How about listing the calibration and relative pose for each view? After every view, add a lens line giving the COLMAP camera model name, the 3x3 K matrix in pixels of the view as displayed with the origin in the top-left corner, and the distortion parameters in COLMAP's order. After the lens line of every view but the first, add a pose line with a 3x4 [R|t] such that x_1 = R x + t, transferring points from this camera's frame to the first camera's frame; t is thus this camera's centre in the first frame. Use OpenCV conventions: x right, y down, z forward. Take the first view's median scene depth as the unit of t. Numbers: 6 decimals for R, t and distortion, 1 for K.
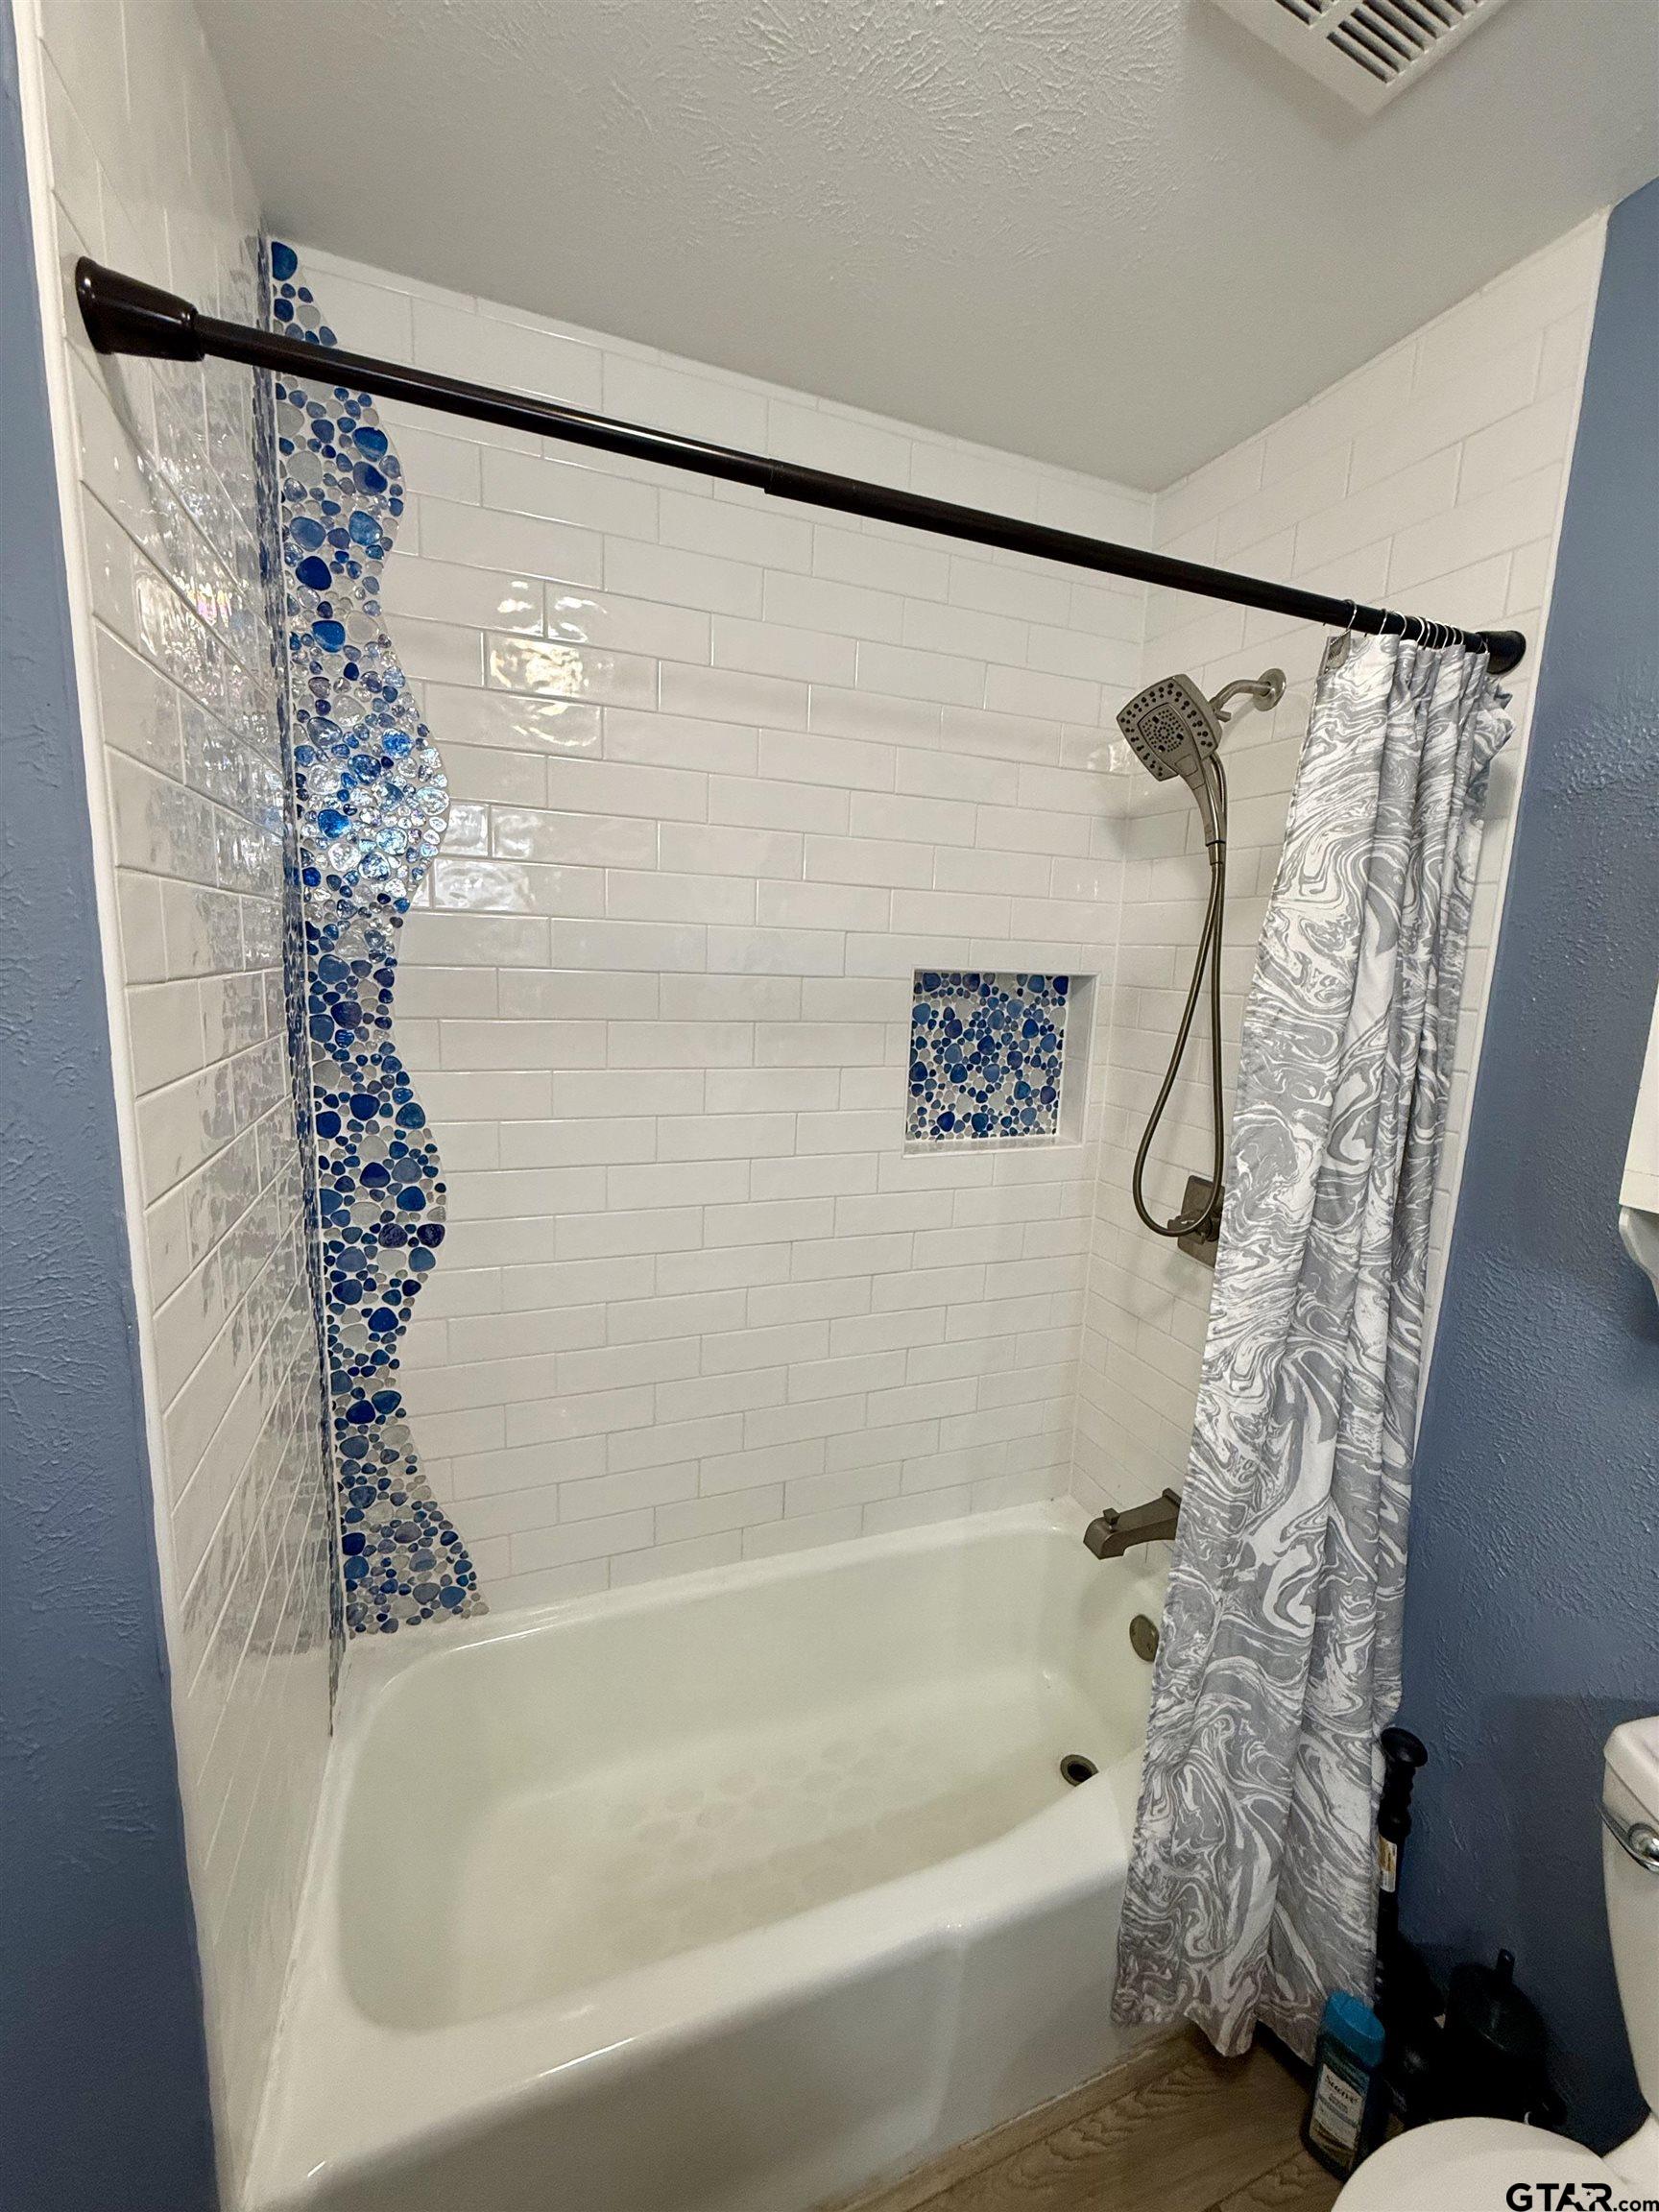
lens RADIAL K [[886.6, 0, 830.0], [0, 886.6, 1100.8], [0, 0, 1]] dist [0.000949, -0.000238]
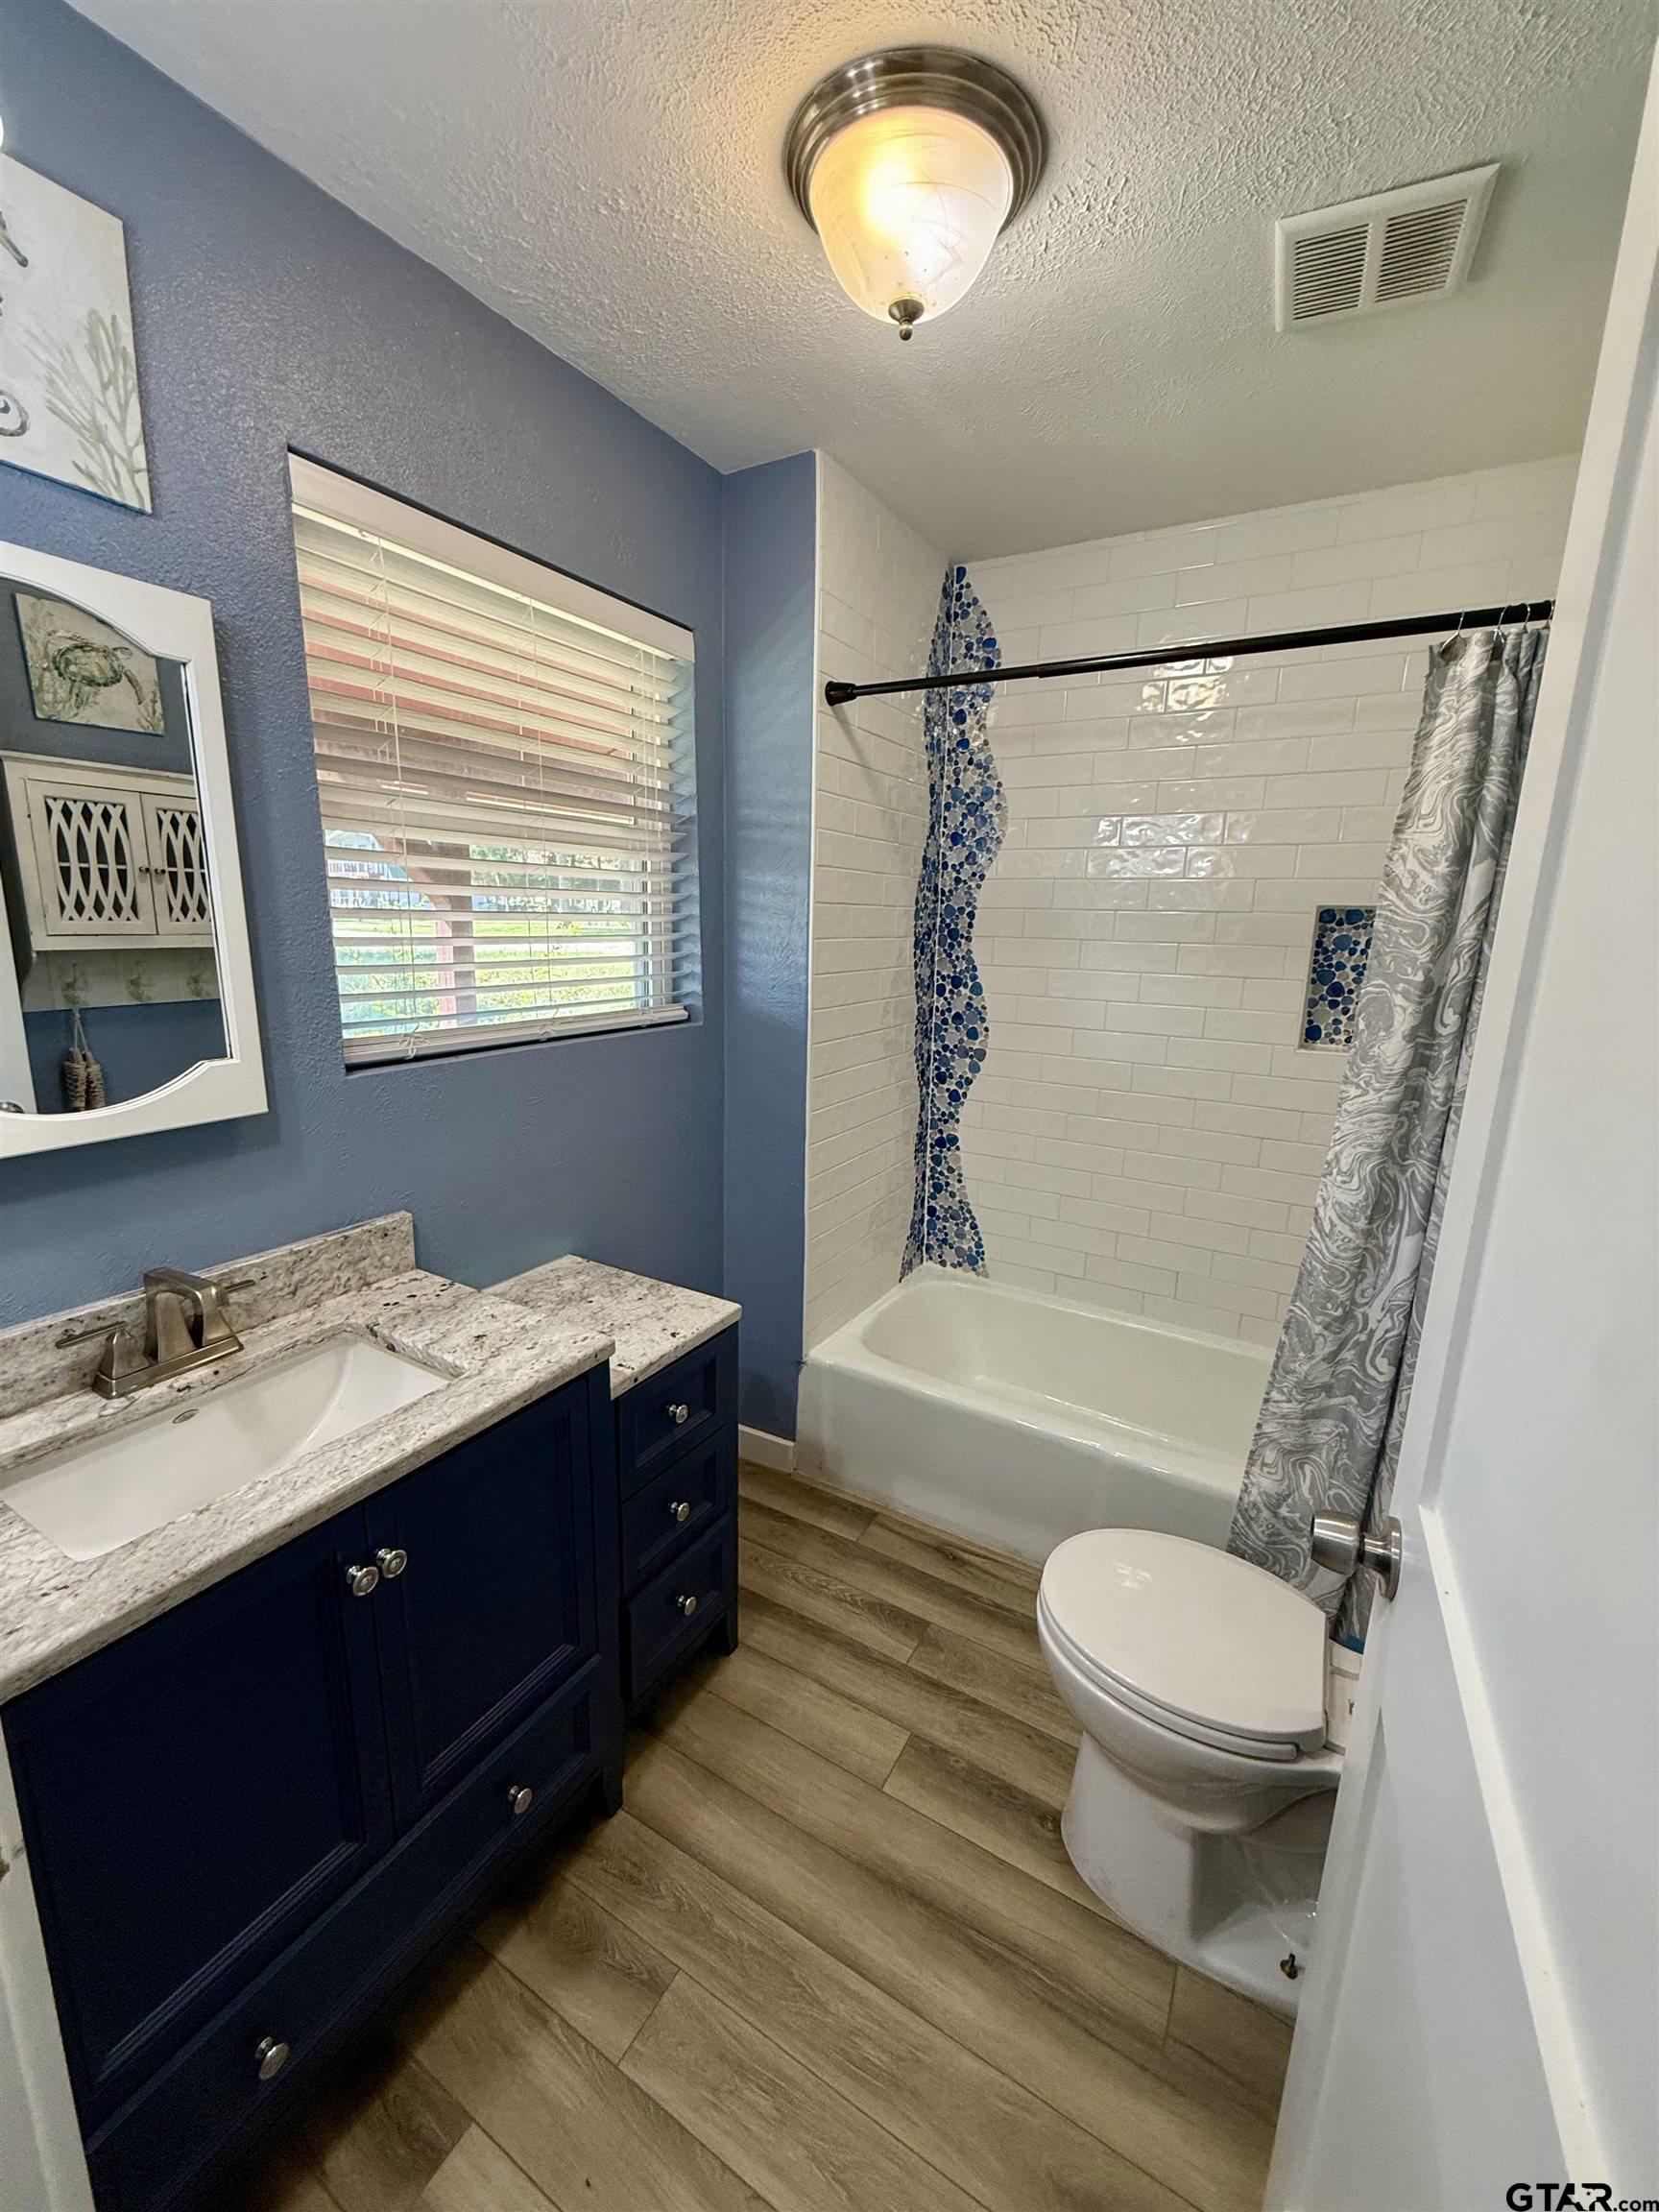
lens RADIAL K [[886.6, 0, 830.0], [0, 886.6, 1100.8], [0, 0, 1]] dist [0.000949, -0.000238]
pose [[0.624850, 0.133913, -0.769174, 0.842555], [-0.124404, 0.989671, 0.071240, 0.161222], [0.770770, 0.051174, 0.635056, -0.447072]]
